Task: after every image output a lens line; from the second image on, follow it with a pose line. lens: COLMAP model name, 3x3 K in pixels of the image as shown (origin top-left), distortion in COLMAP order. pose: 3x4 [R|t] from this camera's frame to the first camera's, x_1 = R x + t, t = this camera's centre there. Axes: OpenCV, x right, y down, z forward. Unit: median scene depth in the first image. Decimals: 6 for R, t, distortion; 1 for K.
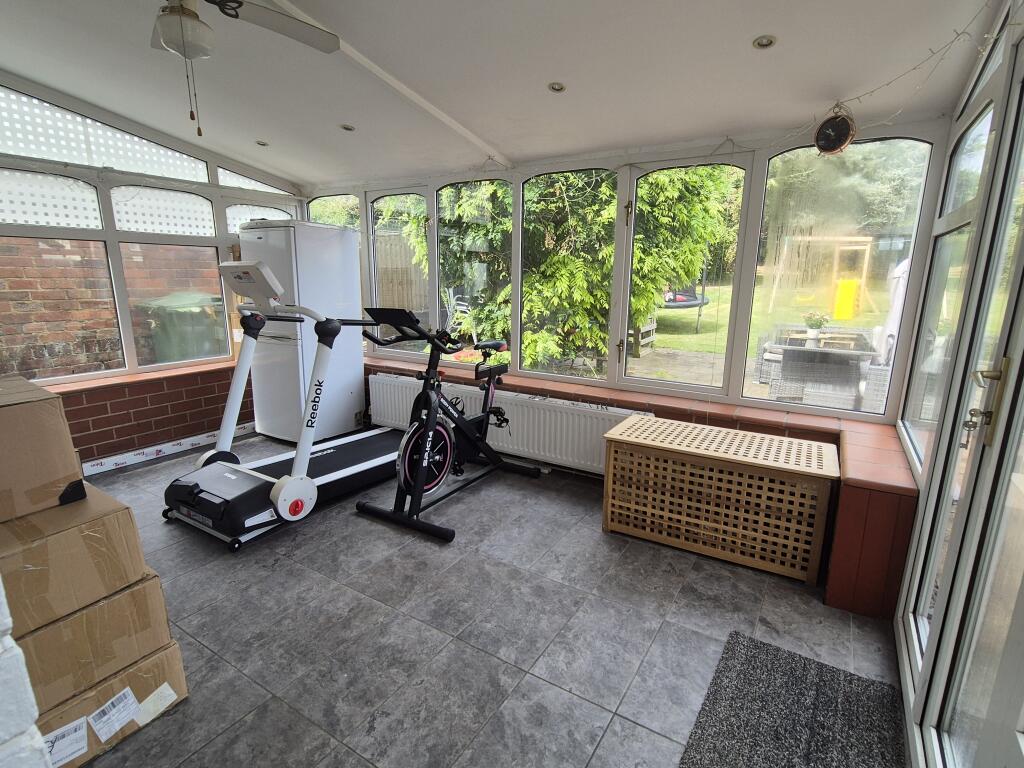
lens RADIAL K [[511.4, 0, 515.7], [0, 511.4, 384.5], [0, 0, 1]] dist [-0.002192, -0.000196]
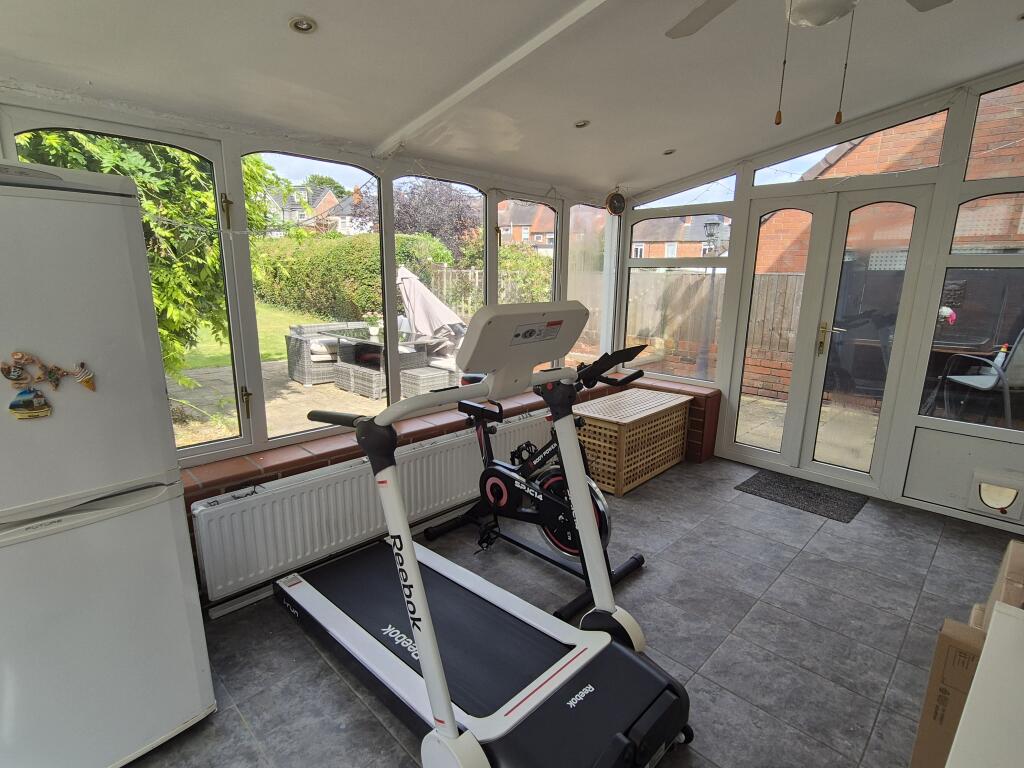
lens RADIAL K [[511.4, 0, 513.4], [0, 511.4, 388.8], [0, 0, 1]] dist [-0.002192, -0.000196]
pose [[0.225245, -0.216237, 0.950003, -1.226314], [0.198614, 0.964776, 0.172508, -0.289945], [-0.953844, 0.149827, 0.260258, 1.057499]]
